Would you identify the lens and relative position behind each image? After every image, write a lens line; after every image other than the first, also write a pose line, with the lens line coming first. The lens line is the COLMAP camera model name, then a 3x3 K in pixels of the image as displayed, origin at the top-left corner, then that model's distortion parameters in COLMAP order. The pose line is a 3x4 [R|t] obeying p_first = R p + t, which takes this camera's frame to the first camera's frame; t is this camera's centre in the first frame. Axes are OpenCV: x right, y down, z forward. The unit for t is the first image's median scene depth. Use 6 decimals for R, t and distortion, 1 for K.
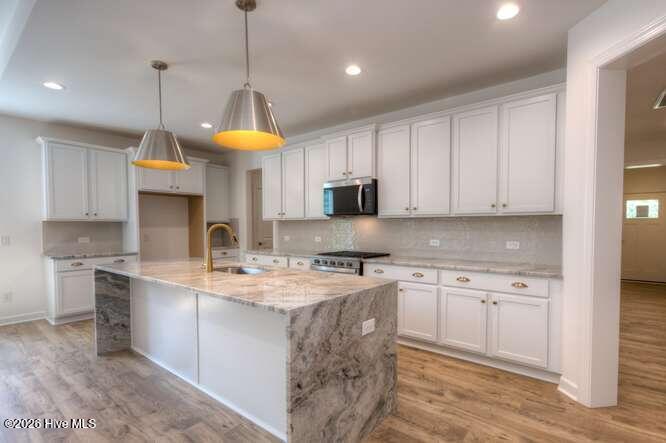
lens RADIAL K [[312.9, 0, 386.2], [0, 312.9, 241.2], [0, 0, 1]] dist [-0.017297, -0.000374]
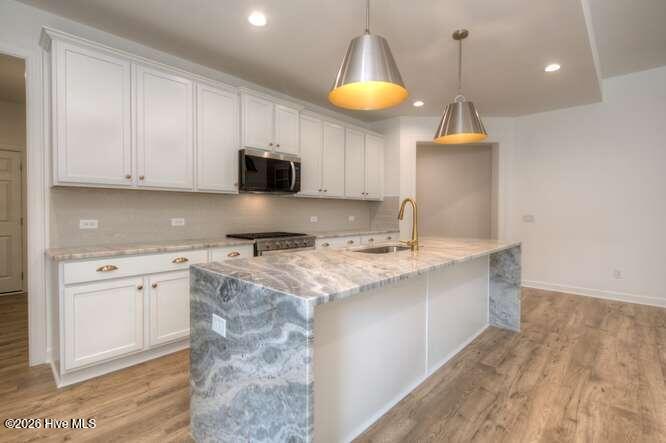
lens RADIAL K [[308.1, 0, 334.3], [0, 308.1, 211.1], [0, 0, 1]] dist [0.047648, 0.000027]
pose [[0.152851, -0.007047, 0.988224, -0.988111], [0.023121, 0.999726, 0.003553, -0.025007], [-0.987979, 0.022306, 0.152972, 0.697541]]
